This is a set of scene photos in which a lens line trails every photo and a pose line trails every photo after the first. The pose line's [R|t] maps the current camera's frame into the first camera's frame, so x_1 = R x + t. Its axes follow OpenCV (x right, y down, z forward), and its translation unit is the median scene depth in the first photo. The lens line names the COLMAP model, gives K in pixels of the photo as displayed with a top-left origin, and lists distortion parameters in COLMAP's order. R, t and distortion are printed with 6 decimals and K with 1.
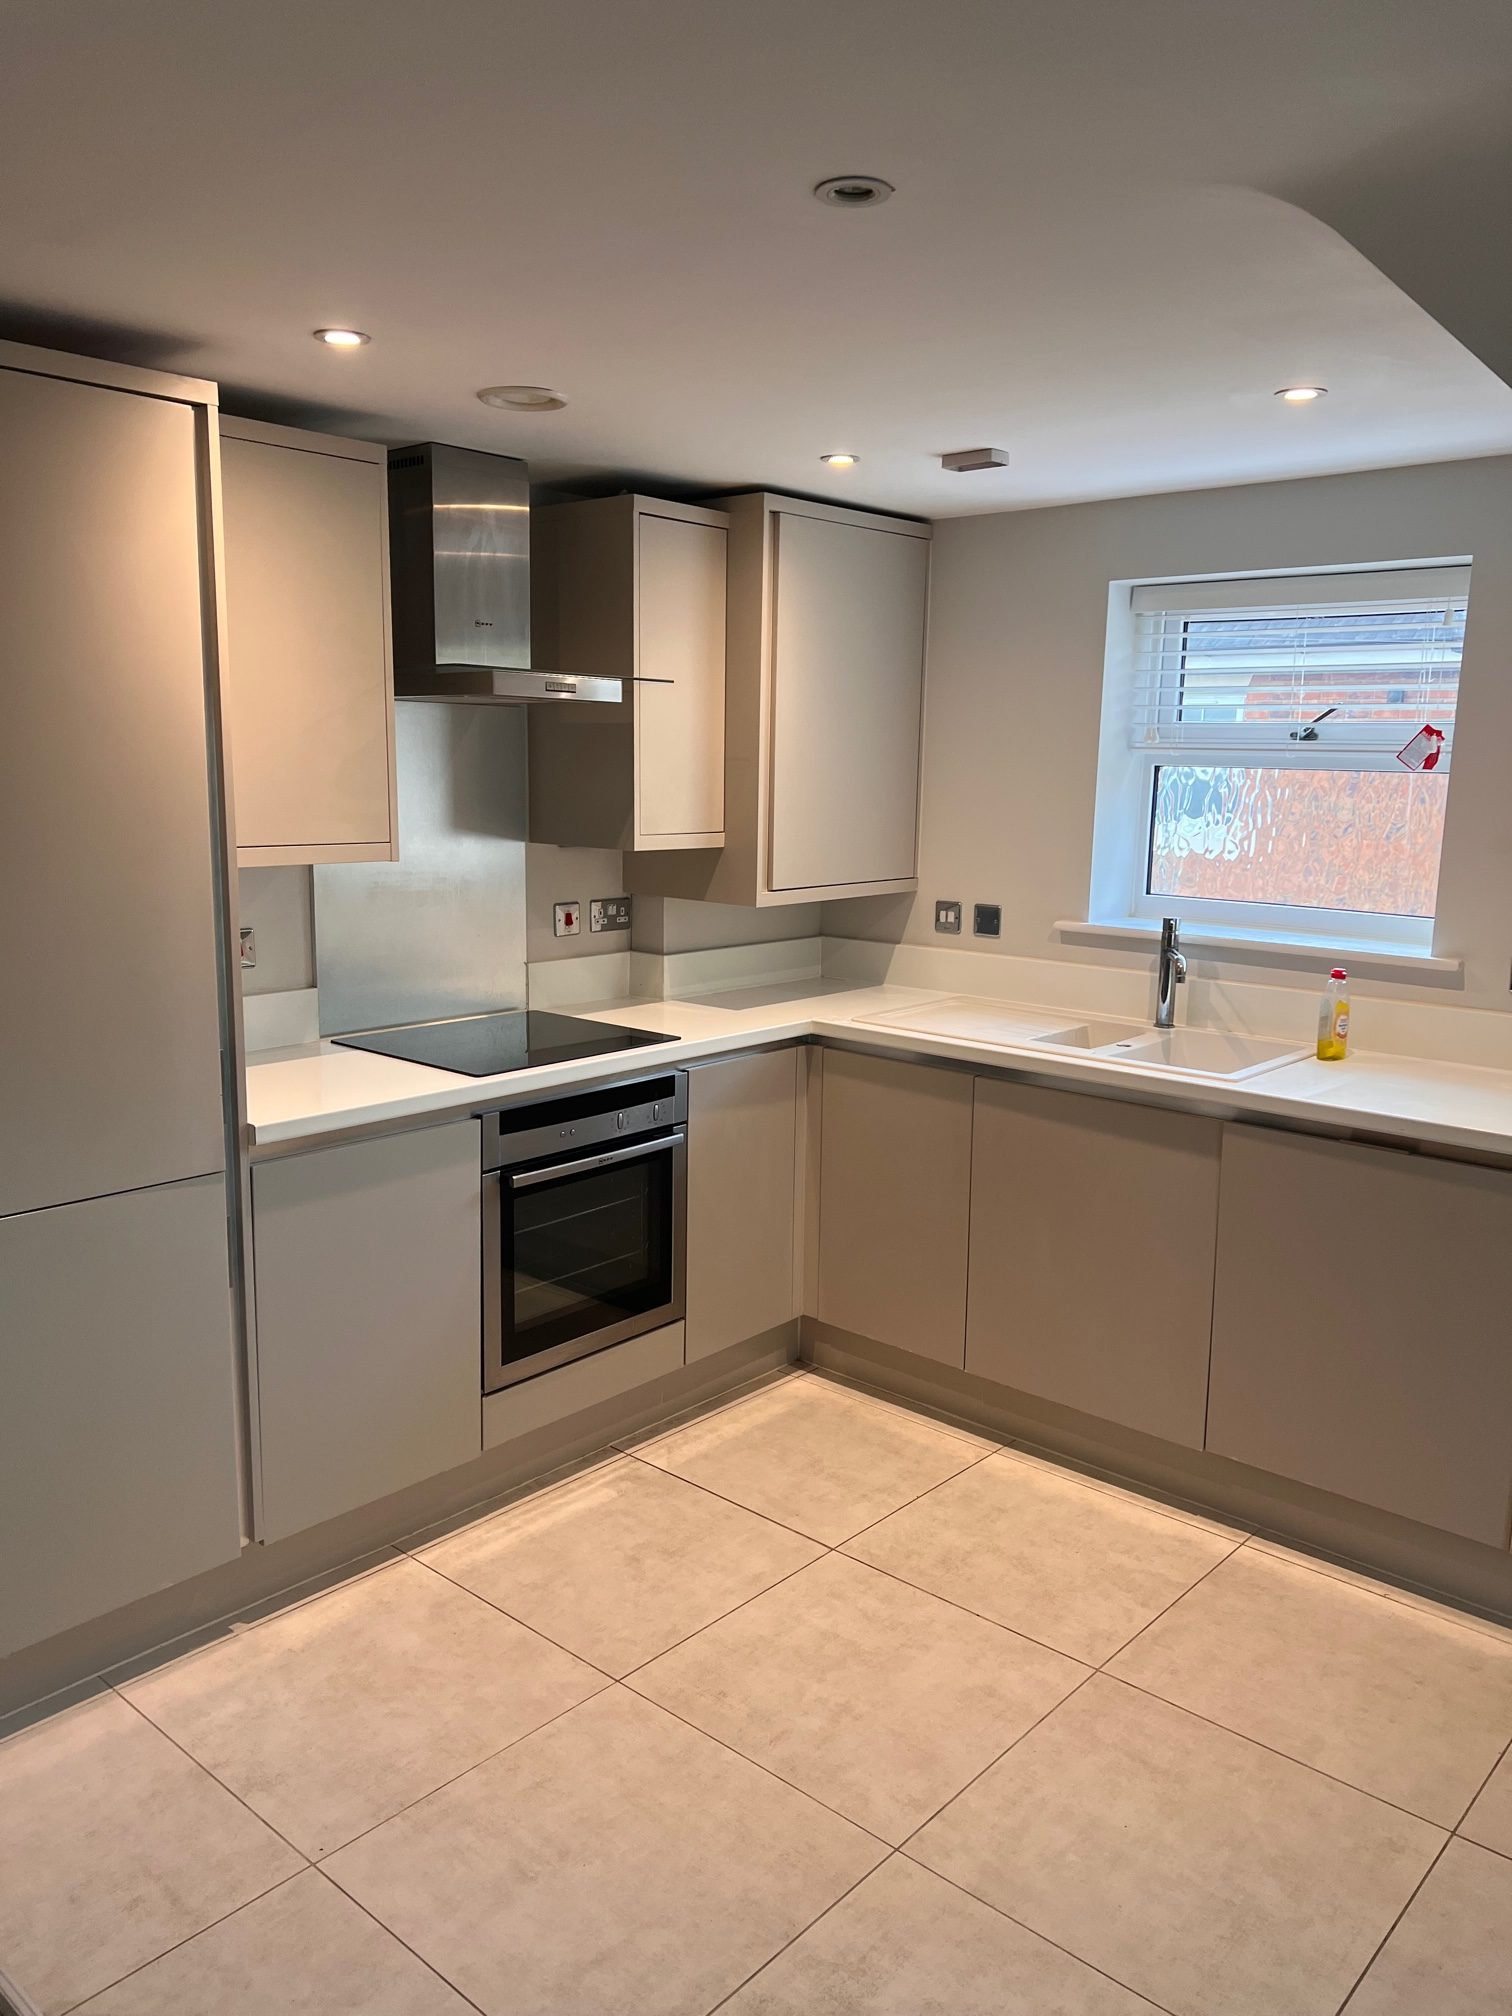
lens RADIAL K [[1528.3, 0, 751.7], [0, 1528.3, 1009.7], [0, 0, 1]] dist [0.035693, -0.044453]
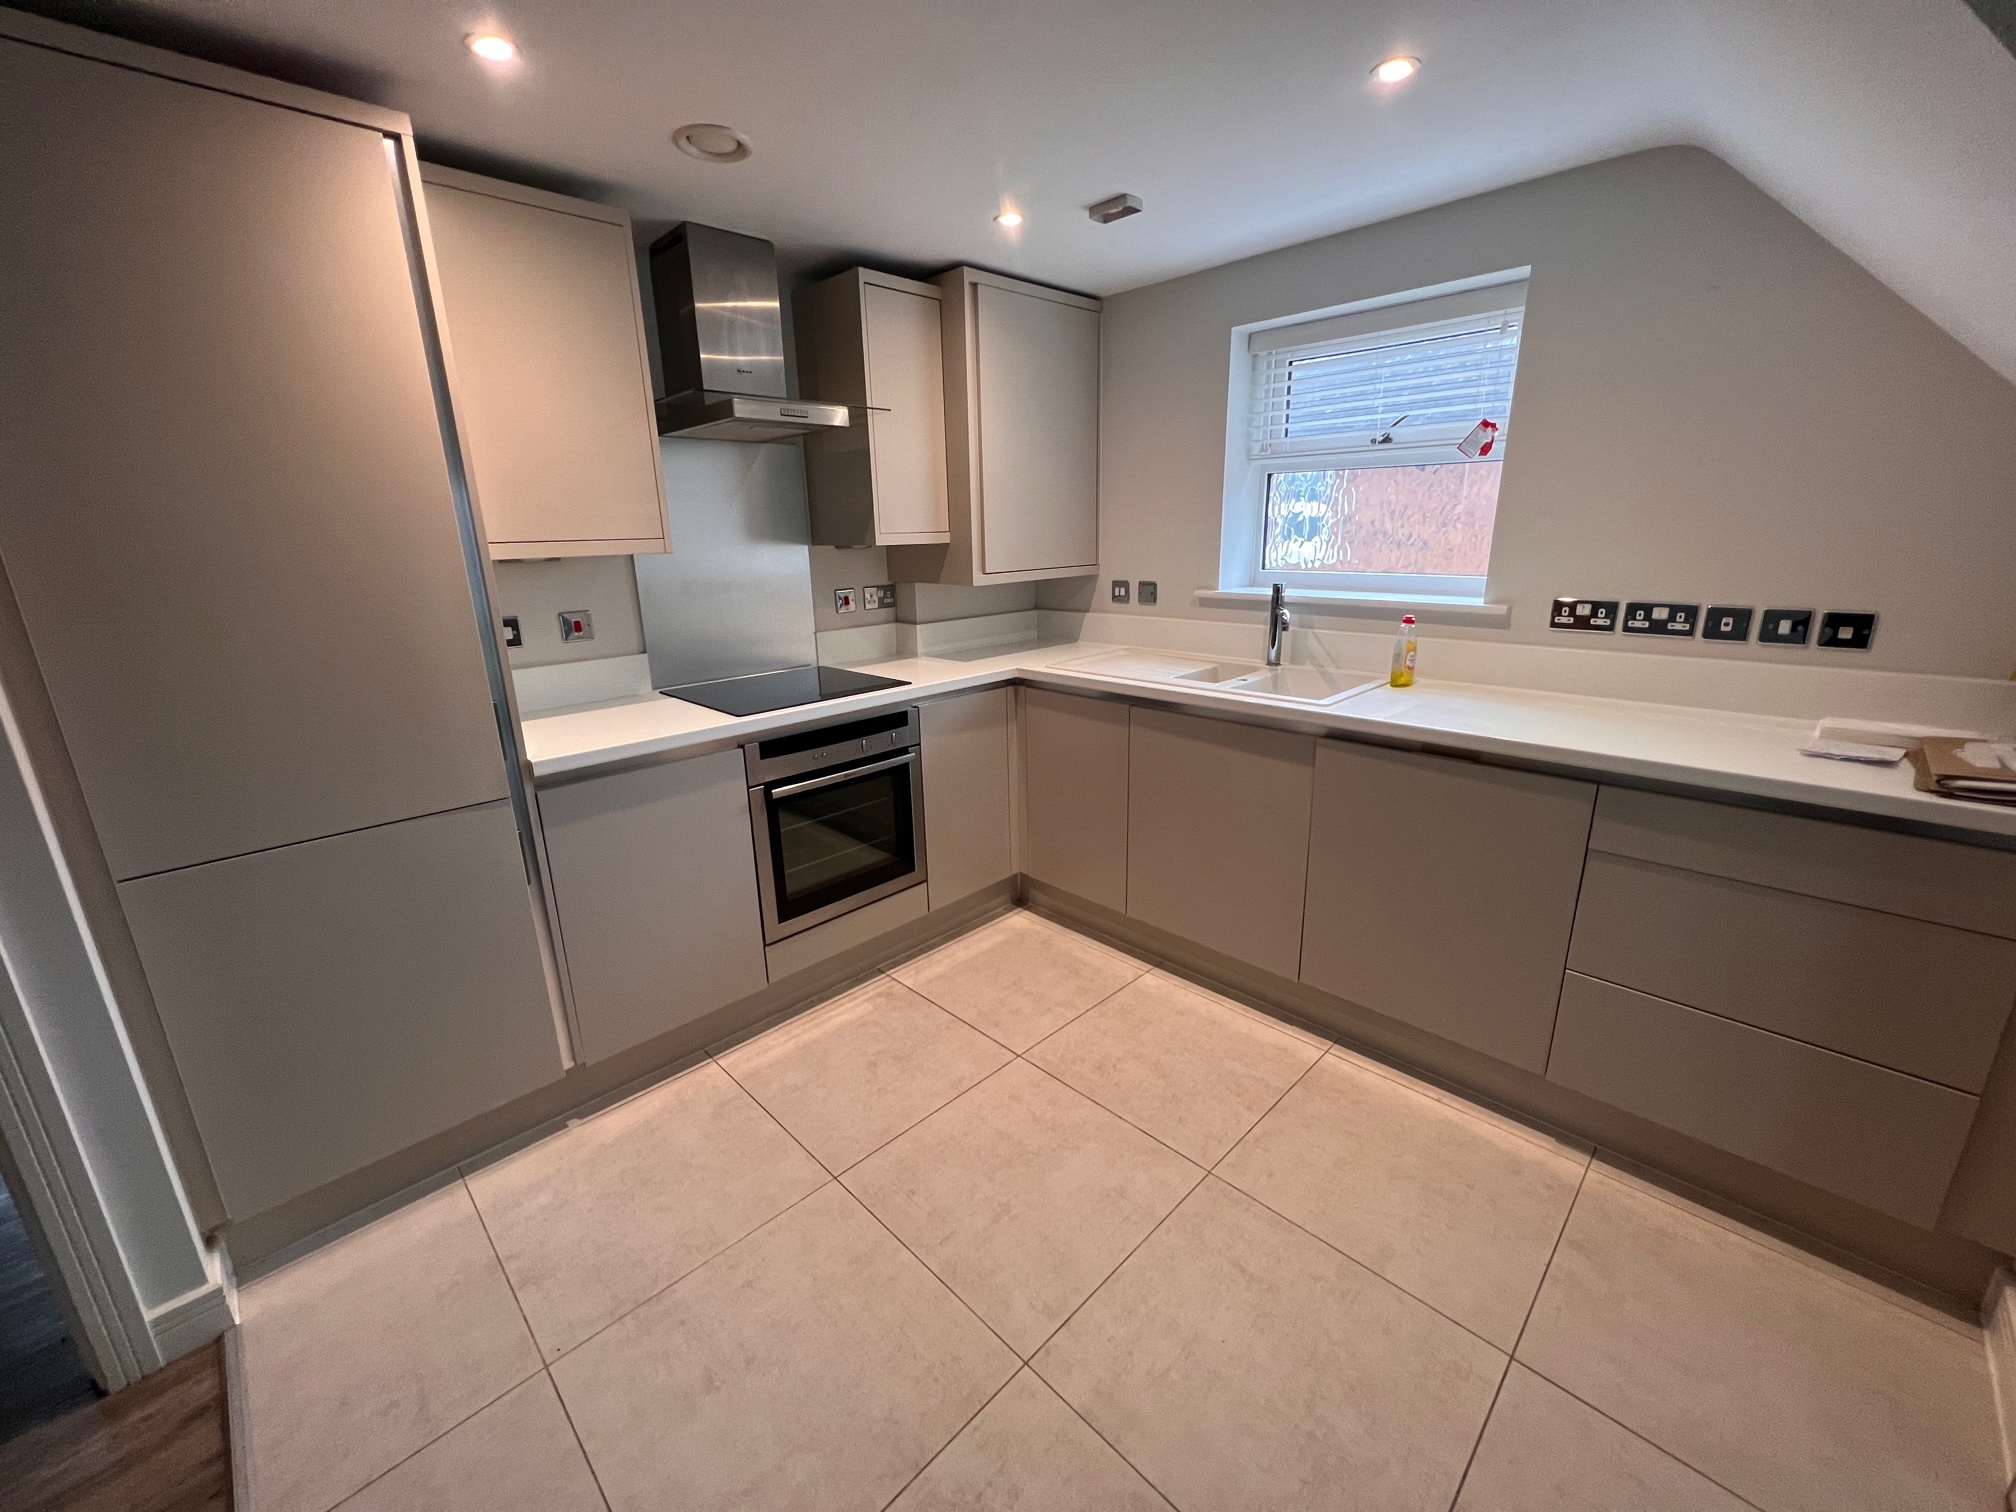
lens RADIAL K [[805.8, 0, 1002.3], [0, 805.8, 745.6], [0, 0, 1]] dist [-0.005502, 0.000864]
pose [[0.996969, -0.019861, -0.075219, 0.096370], [0.027131, 0.994924, 0.096903, 0.007328], [0.072912, -0.098650, 0.992447, 0.313099]]
